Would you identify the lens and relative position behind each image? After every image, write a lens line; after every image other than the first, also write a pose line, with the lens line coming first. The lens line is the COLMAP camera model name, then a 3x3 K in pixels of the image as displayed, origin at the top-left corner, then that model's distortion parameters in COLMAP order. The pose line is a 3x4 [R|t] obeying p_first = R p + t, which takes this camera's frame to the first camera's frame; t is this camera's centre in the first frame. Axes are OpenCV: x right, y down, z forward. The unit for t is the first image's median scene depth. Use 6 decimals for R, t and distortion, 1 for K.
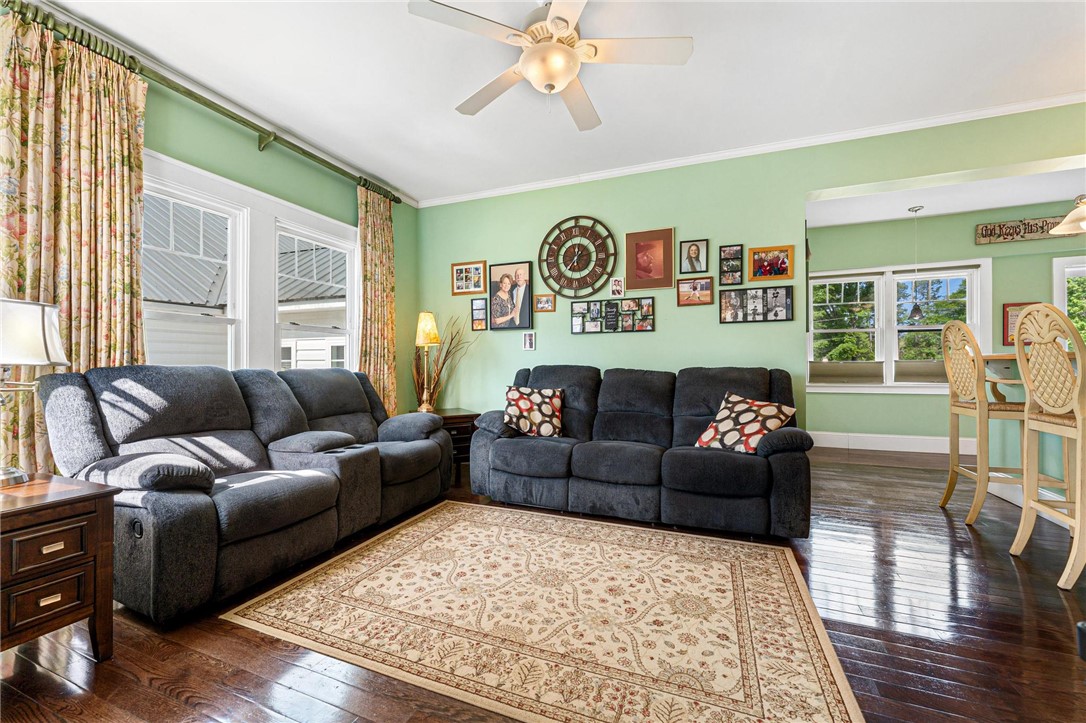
lens RADIAL K [[430.0, 0, 541.4], [0, 430.0, 364.4], [0, 0, 1]] dist [-0.009467, -0.000129]
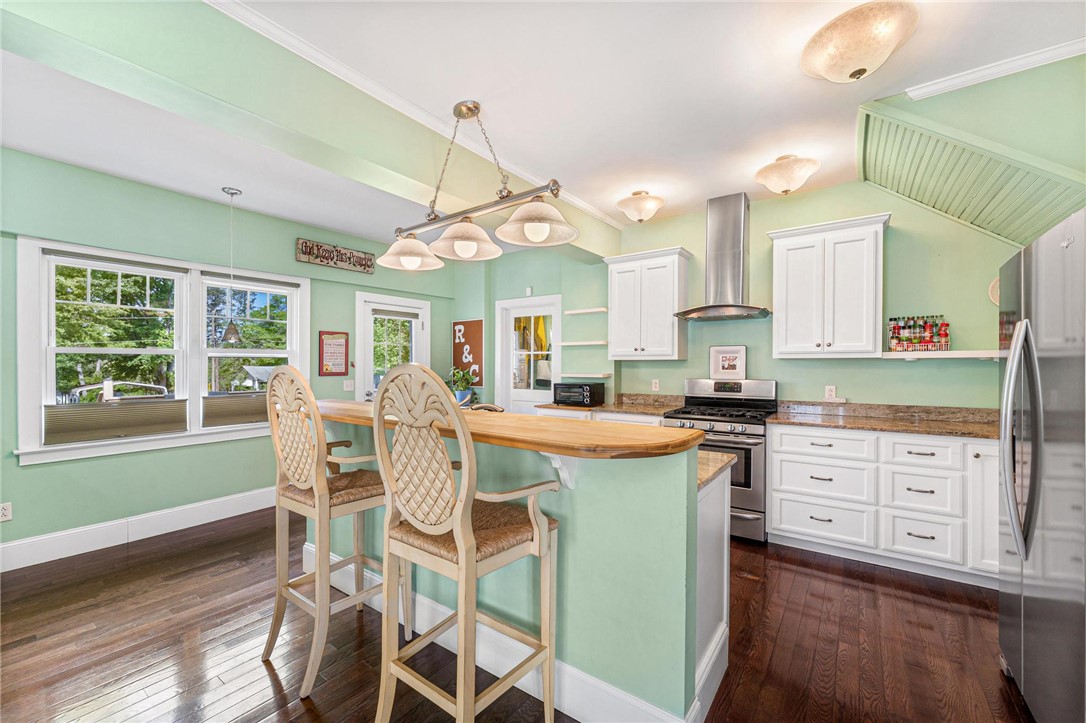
lens RADIAL K [[430.0, 0, 542.1], [0, 430.0, 366.6], [0, 0, 1]] dist [-0.009467, -0.000129]
pose [[0.225896, 0.000619, 0.974151, 0.270510], [-0.001043, 0.999999, -0.000394, -0.061651], [-0.974151, -0.000927, 0.225897, 0.299763]]
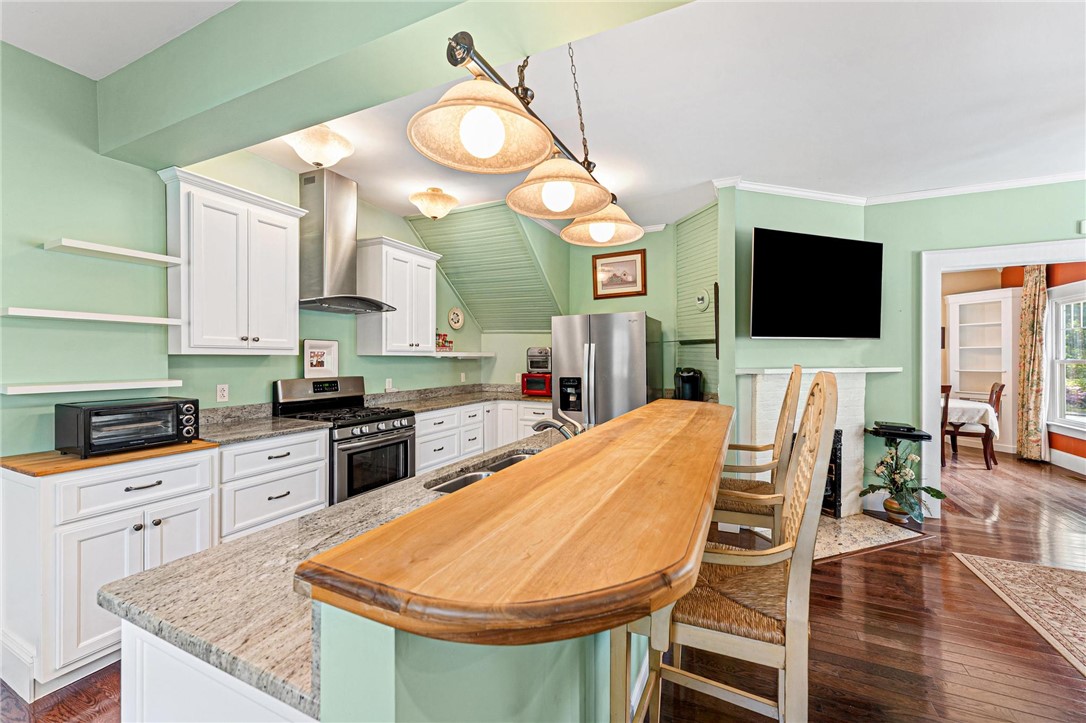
lens RADIAL K [[430.0, 0, 538.5], [0, 430.0, 359.1], [0, 0, 1]] dist [-0.009467, -0.000129]
pose [[-0.998314, 0.002846, 0.057973, 0.404831], [0.002975, 0.999993, 0.002136, -0.064120], [-0.057966, 0.002305, -0.998316, 0.455320]]
